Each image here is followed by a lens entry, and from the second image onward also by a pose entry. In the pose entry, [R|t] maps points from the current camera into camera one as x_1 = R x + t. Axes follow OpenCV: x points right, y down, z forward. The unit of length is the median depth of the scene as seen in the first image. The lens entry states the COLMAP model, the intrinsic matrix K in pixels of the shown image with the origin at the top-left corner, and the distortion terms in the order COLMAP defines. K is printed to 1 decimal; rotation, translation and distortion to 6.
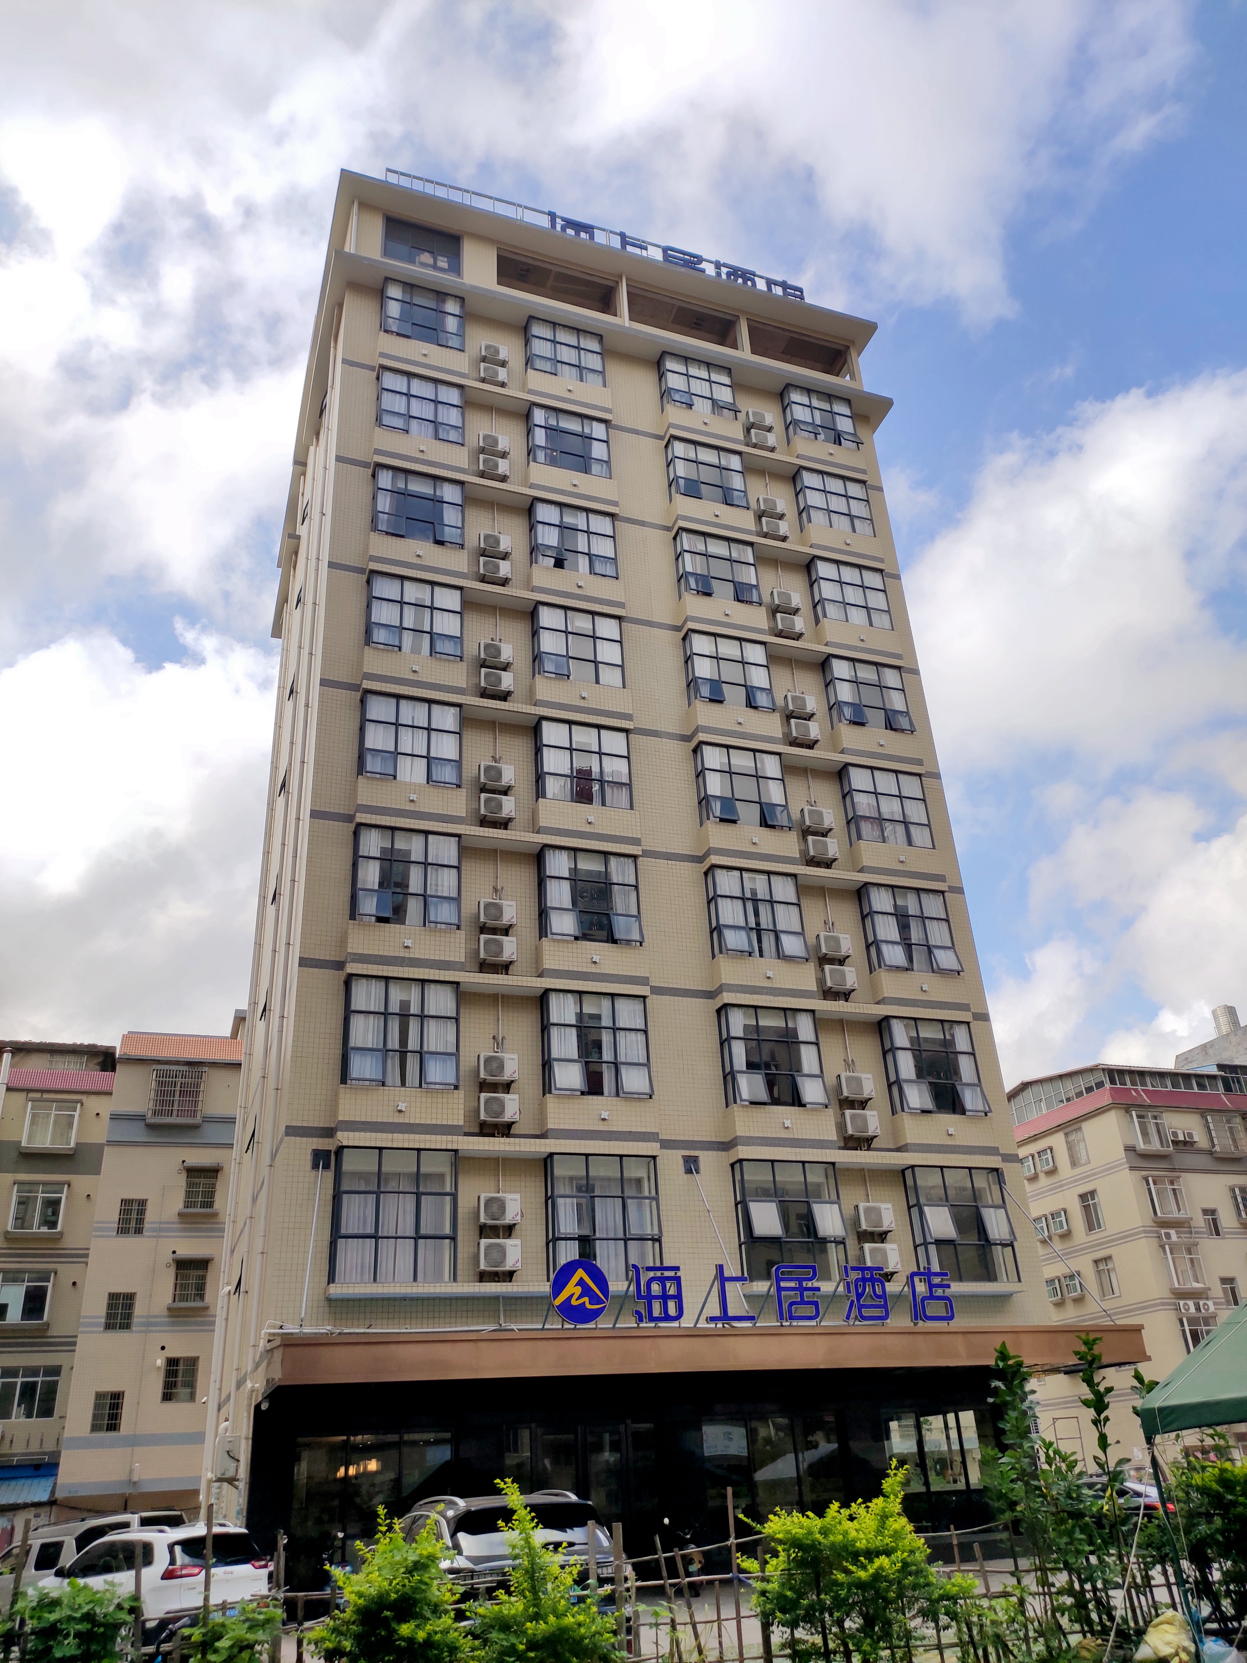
lens RADIAL K [[1228.1, 0, 624.6], [0, 1228.1, 832.5], [0, 0, 1]] dist [0.028584, 0.001642]
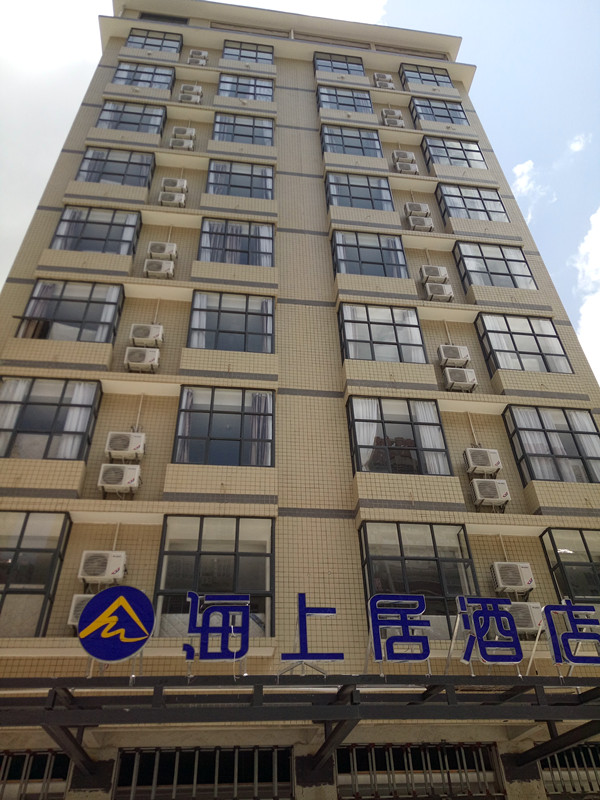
lens RADIAL K [[589.4, 0, 302.2], [0, 589.4, 402.2], [0, 0, 1]] dist [0.005850, 0.000425]
pose [[0.976896, -0.117204, -0.178710, 0.143039], [0.083605, 0.979149, -0.185144, 0.255136], [0.196683, 0.165925, 0.966325, 0.504411]]
